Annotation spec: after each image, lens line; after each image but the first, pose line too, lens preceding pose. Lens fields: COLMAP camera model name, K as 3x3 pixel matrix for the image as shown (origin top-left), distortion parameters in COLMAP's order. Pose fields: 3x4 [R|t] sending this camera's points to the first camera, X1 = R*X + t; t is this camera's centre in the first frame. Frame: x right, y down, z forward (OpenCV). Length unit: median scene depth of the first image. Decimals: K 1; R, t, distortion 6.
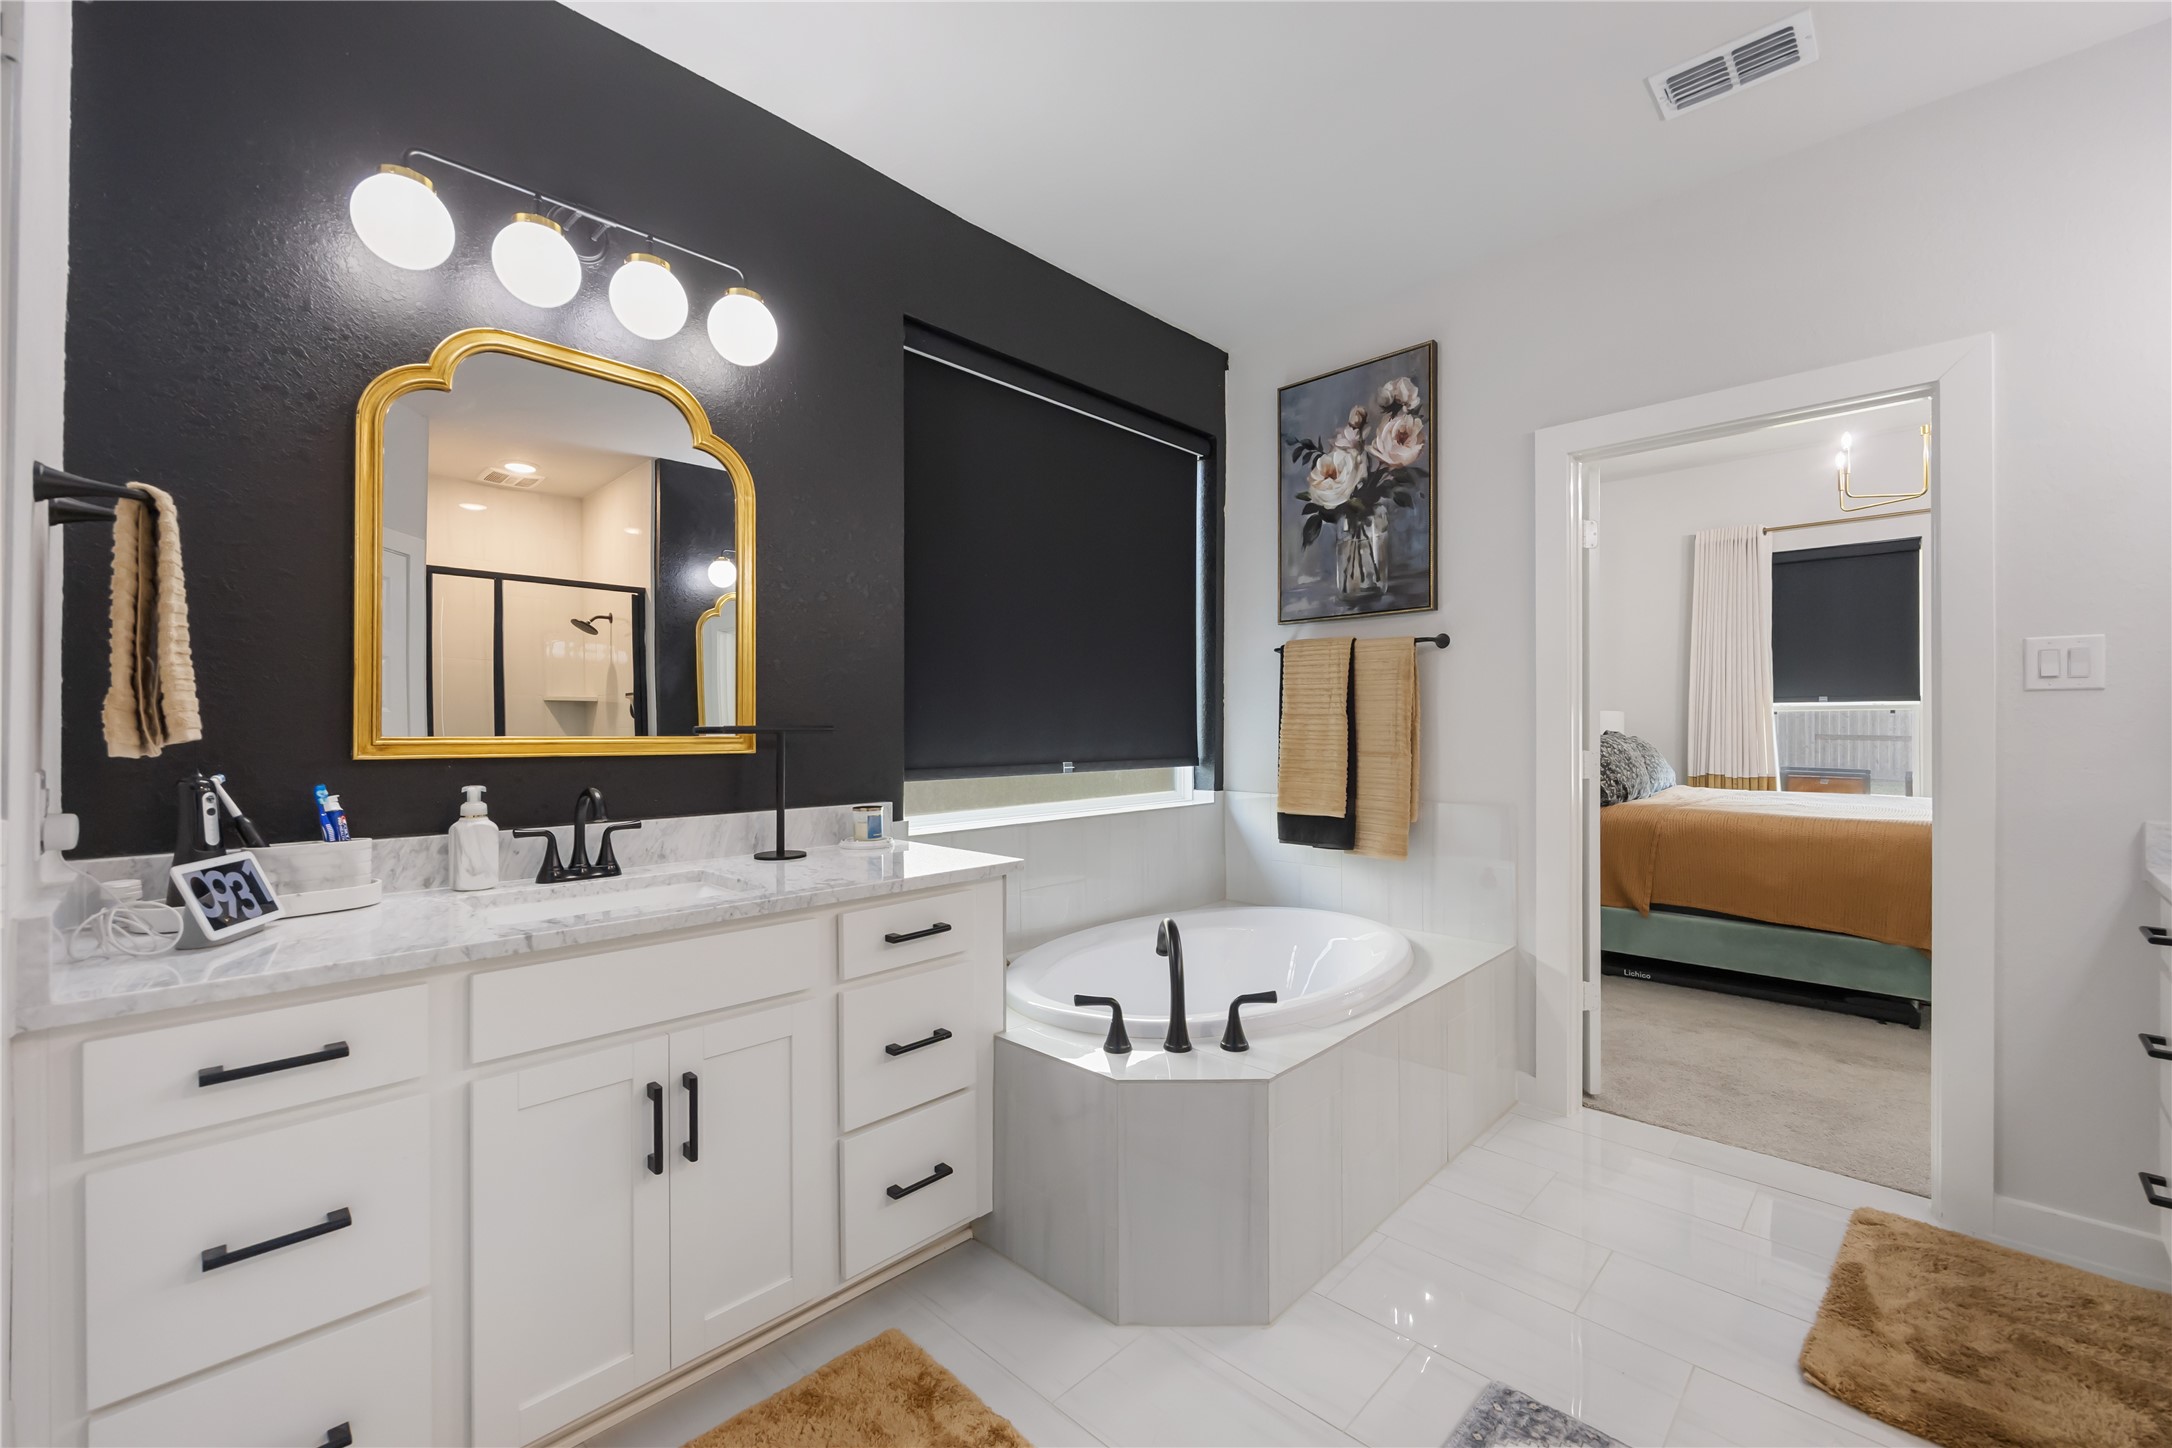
lens RADIAL K [[868.6, 0, 1083.1], [0, 868.6, 718.3], [0, 0, 1]] dist [-0.002123, -0.000109]
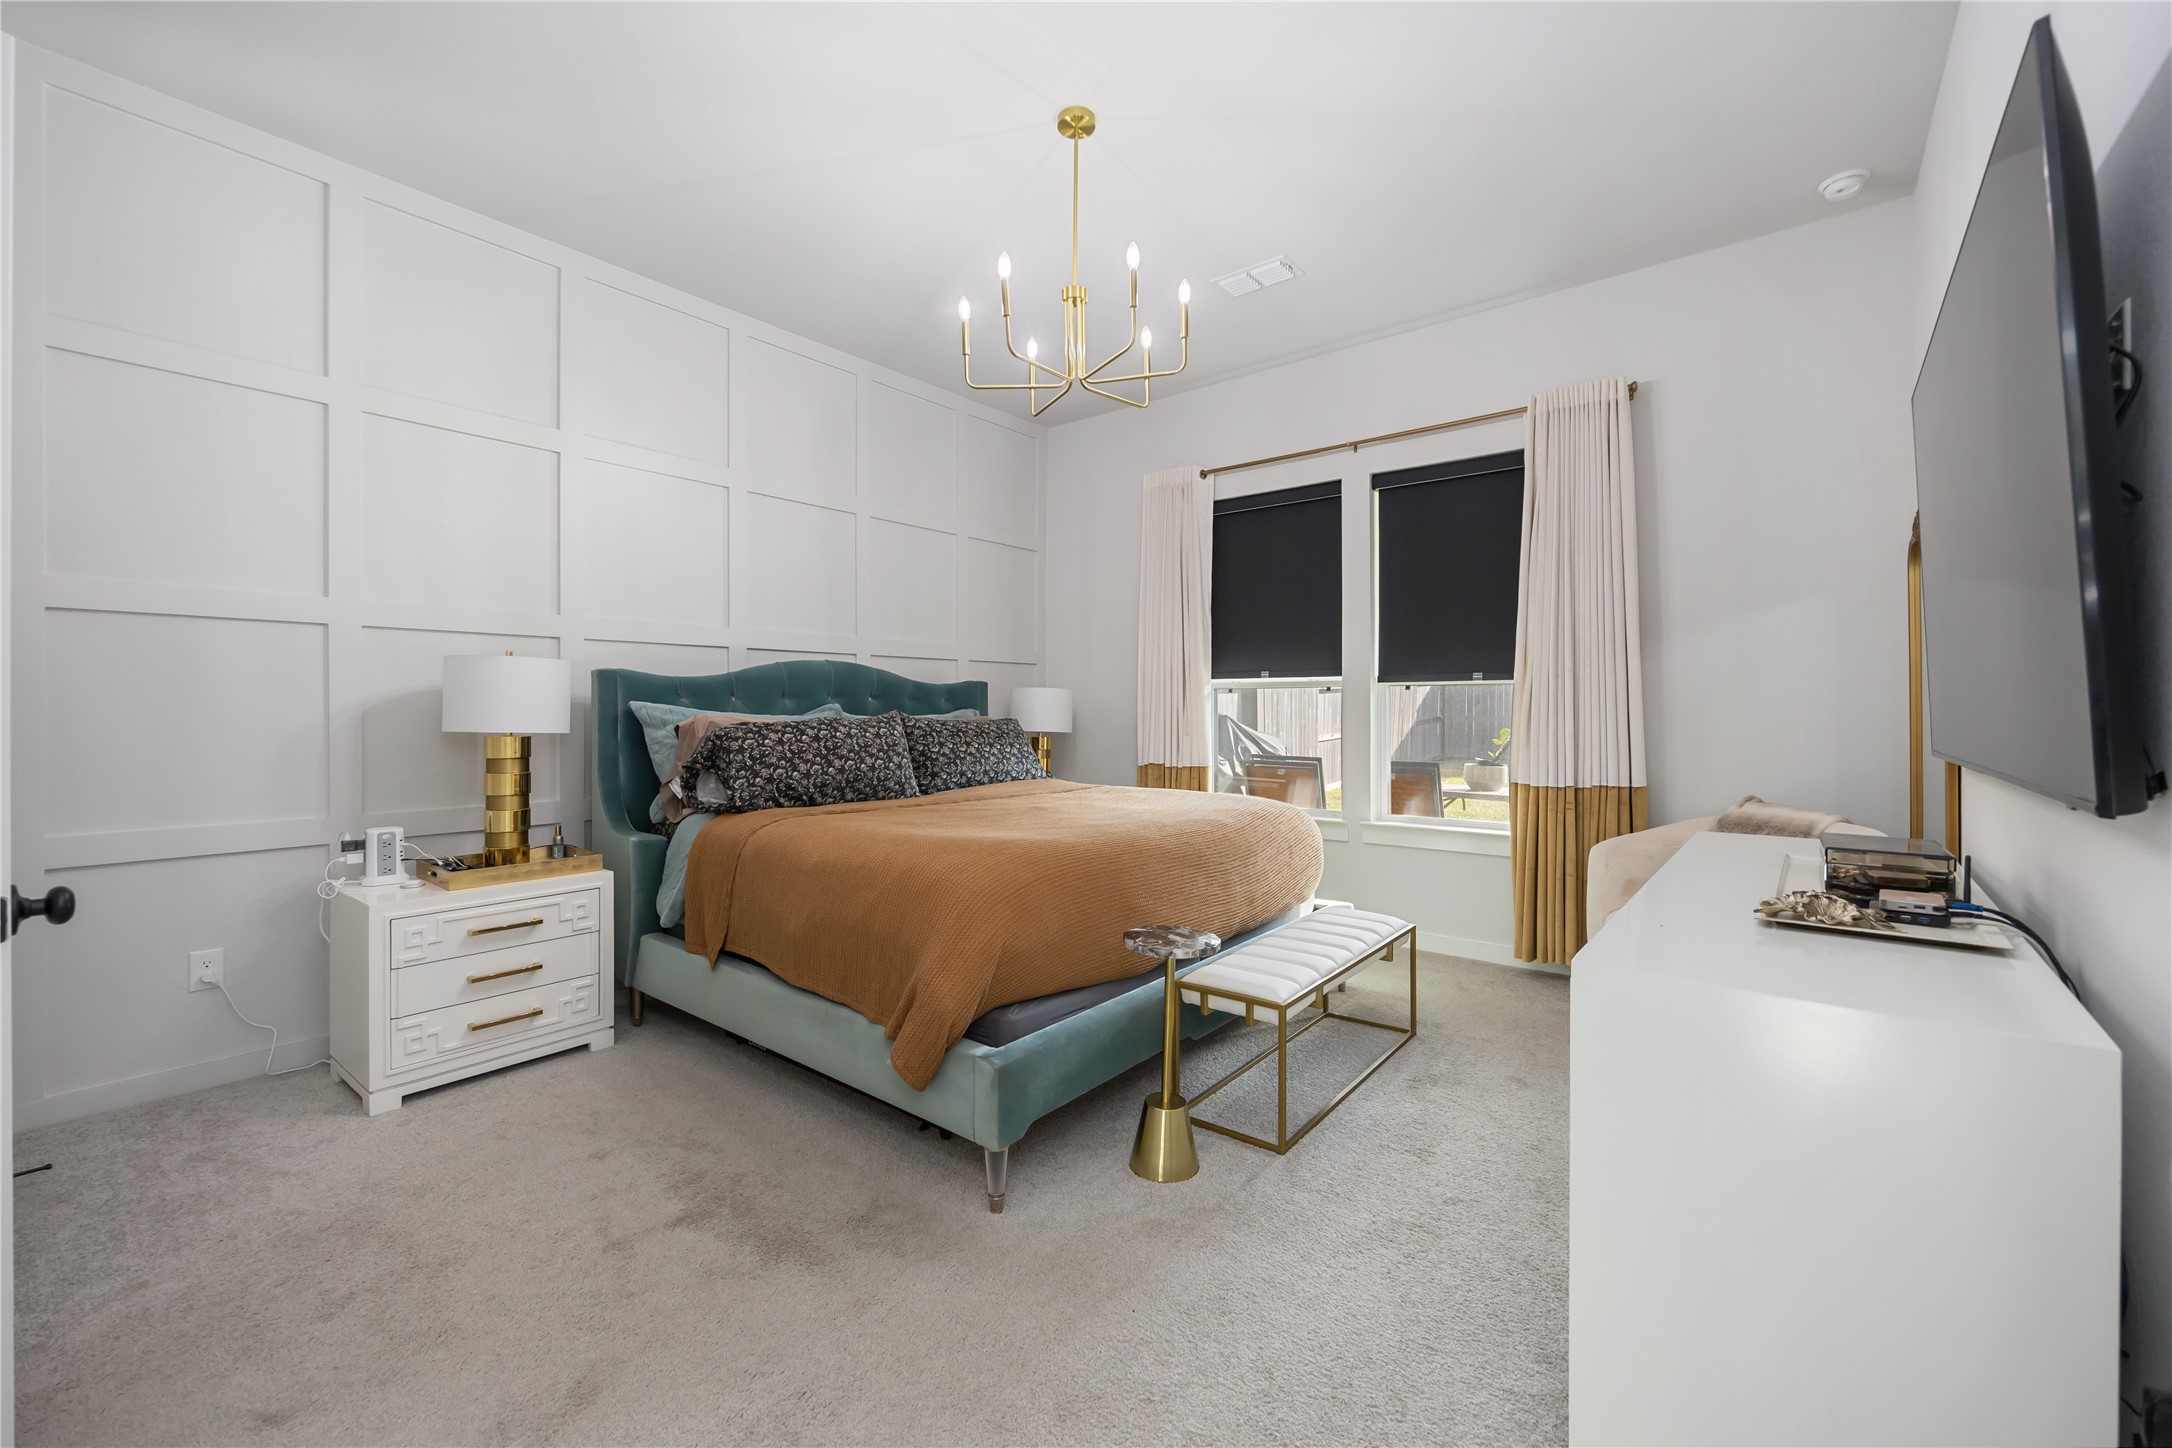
lens RADIAL K [[868.6, 0, 1083.1], [0, 868.6, 718.3], [0, 0, 1]] dist [-0.002123, -0.000109]
pose [[0.995859, -0.005529, 0.090740, 1.351057], [0.003661, 0.999778, 0.020747, 0.004250], [-0.090835, -0.020329, 0.995658, 0.391836]]
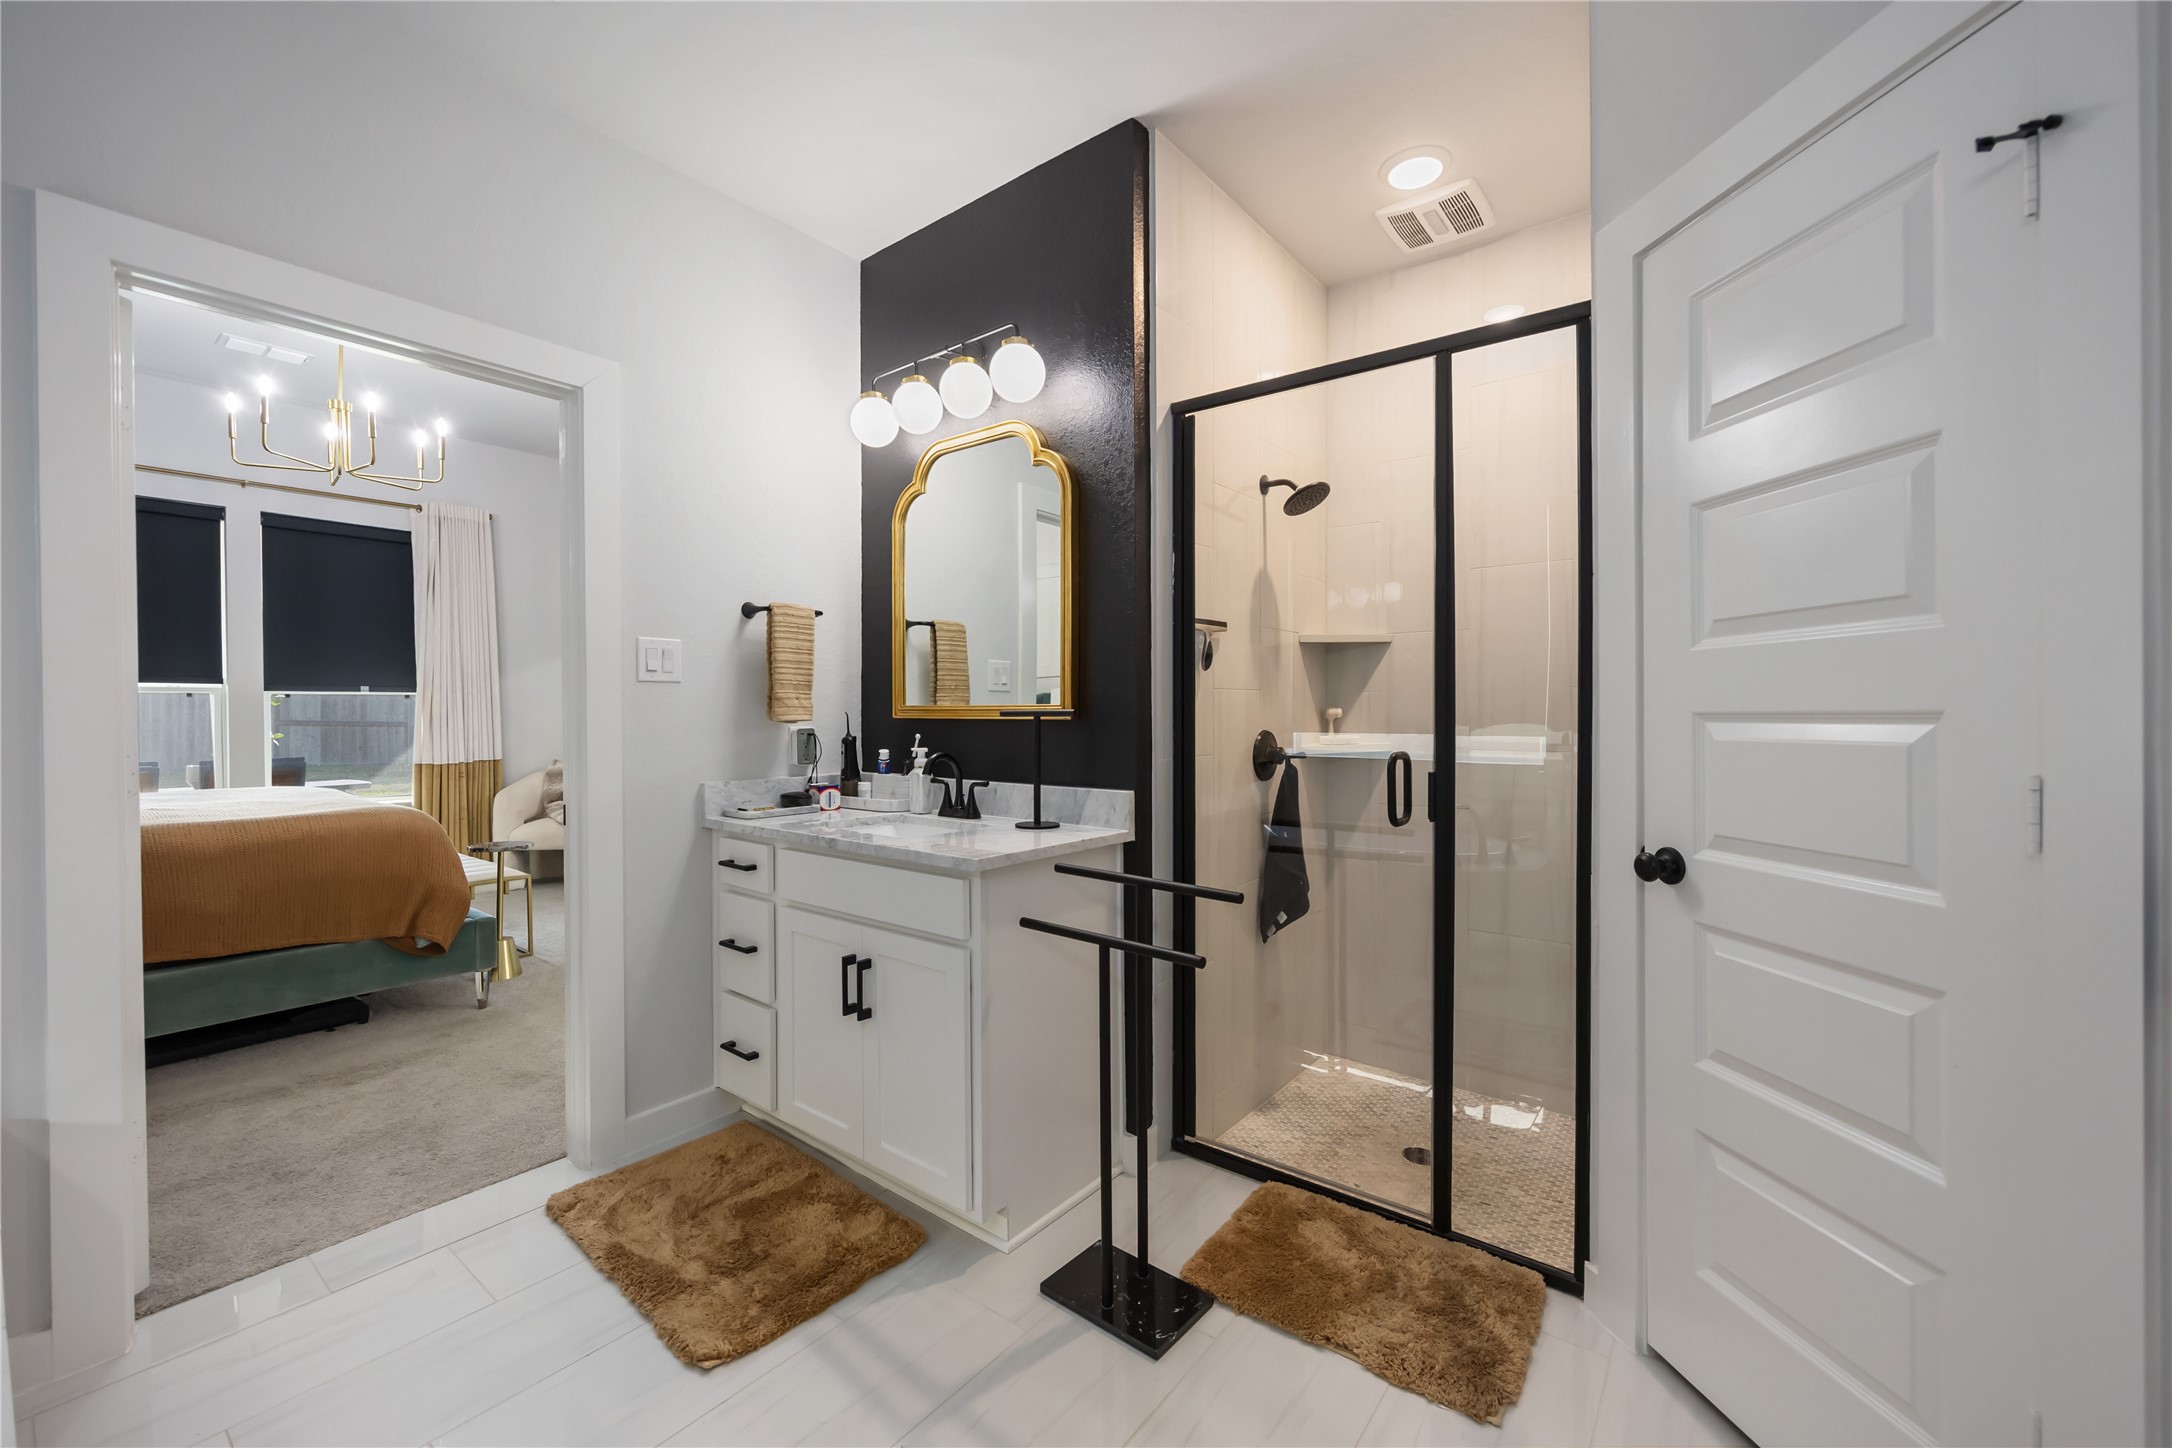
lens RADIAL K [[868.6, 0, 1083.1], [0, 868.6, 718.3], [0, 0, 1]] dist [-0.002123, -0.000109]
pose [[-0.103354, -0.011815, 0.994574, -0.109765], [-0.006294, 0.999917, 0.011224, 0.000825], [-0.994625, -0.005100, -0.103420, 0.383720]]
